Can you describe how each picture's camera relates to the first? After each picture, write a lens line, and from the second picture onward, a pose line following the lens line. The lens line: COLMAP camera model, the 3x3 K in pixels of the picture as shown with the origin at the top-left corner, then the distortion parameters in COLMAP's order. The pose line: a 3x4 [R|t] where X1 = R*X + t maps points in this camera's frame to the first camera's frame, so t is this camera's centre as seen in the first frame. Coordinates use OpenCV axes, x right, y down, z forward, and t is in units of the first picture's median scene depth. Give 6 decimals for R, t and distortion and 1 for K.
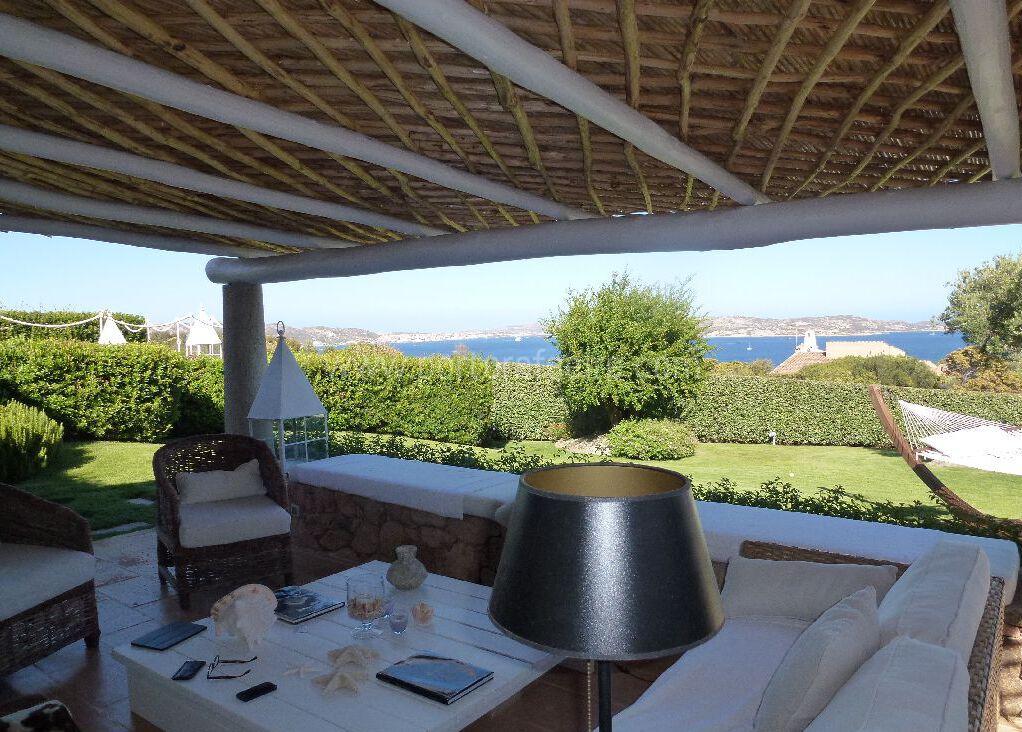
lens RADIAL K [[744.5, 0, 514.4], [0, 744.5, 383.9], [0, 0, 1]] dist [-0.052023, 0.008559]
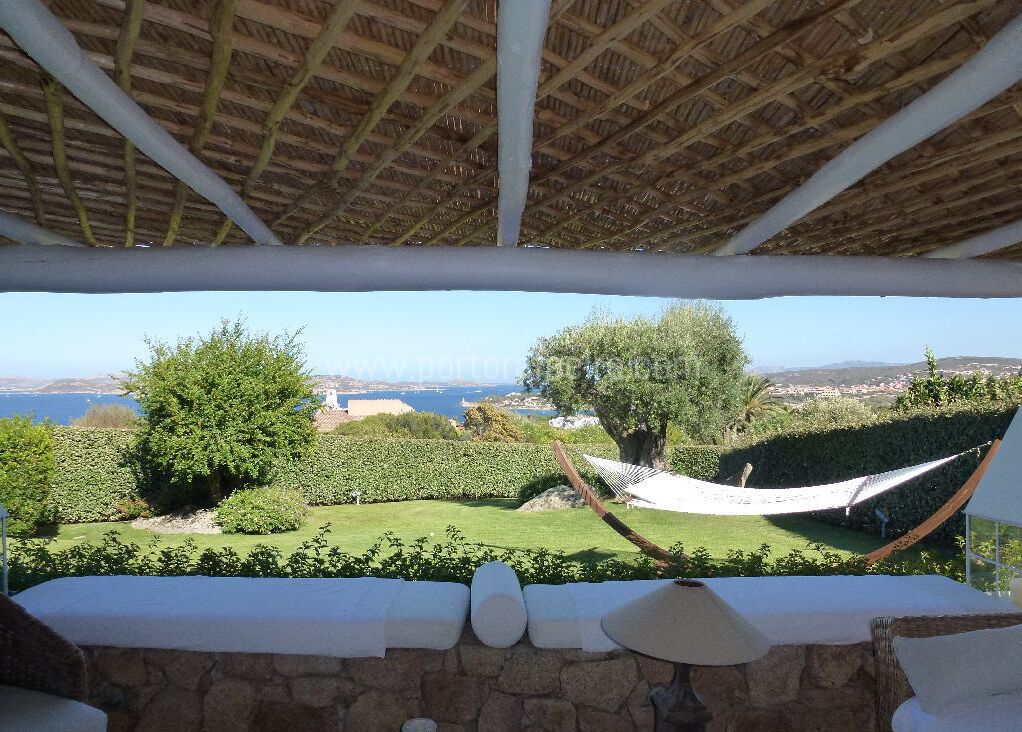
lens RADIAL K [[744.5, 0, 514.4], [0, 744.5, 383.9], [0, 0, 1]] dist [-0.052023, 0.008559]
pose [[0.790665, 0.014080, 0.612087, -0.119617], [0.034064, 0.997175, -0.066941, -0.005446], [-0.611301, 0.073779, 0.787952, 0.113325]]
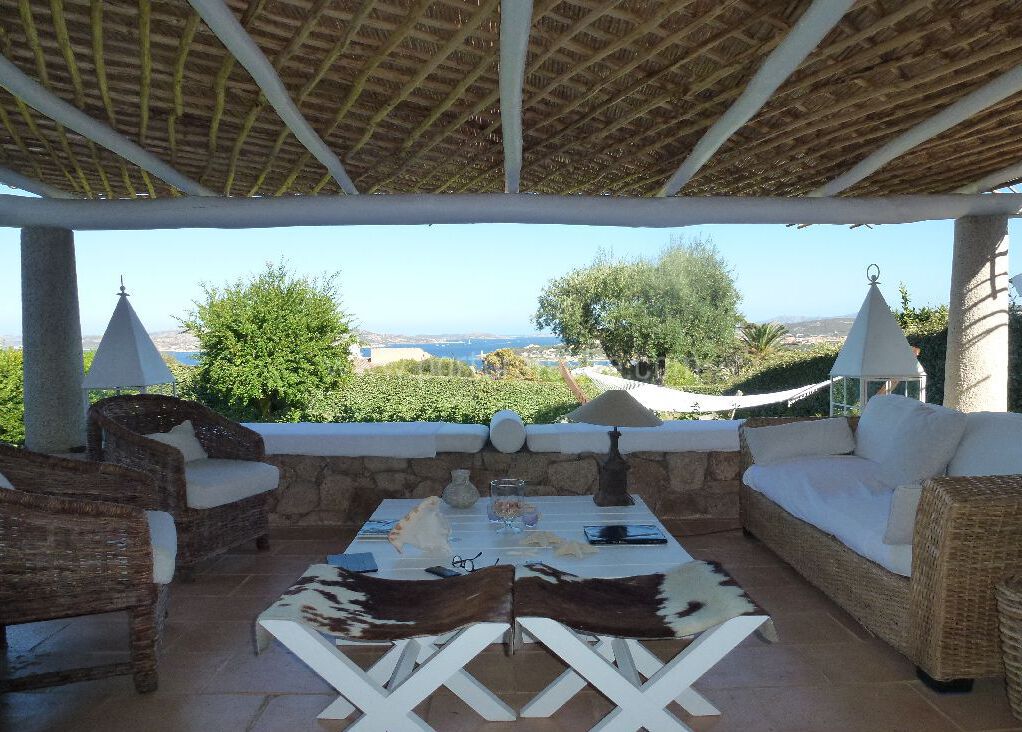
lens RADIAL K [[744.5, 0, 514.4], [0, 744.5, 383.9], [0, 0, 1]] dist [-0.052023, 0.008559]
pose [[0.805066, -0.031598, 0.592343, -0.184976], [0.041575, 0.999130, -0.003208, 0.025434], [-0.591726, 0.027209, 0.805680, 0.019654]]
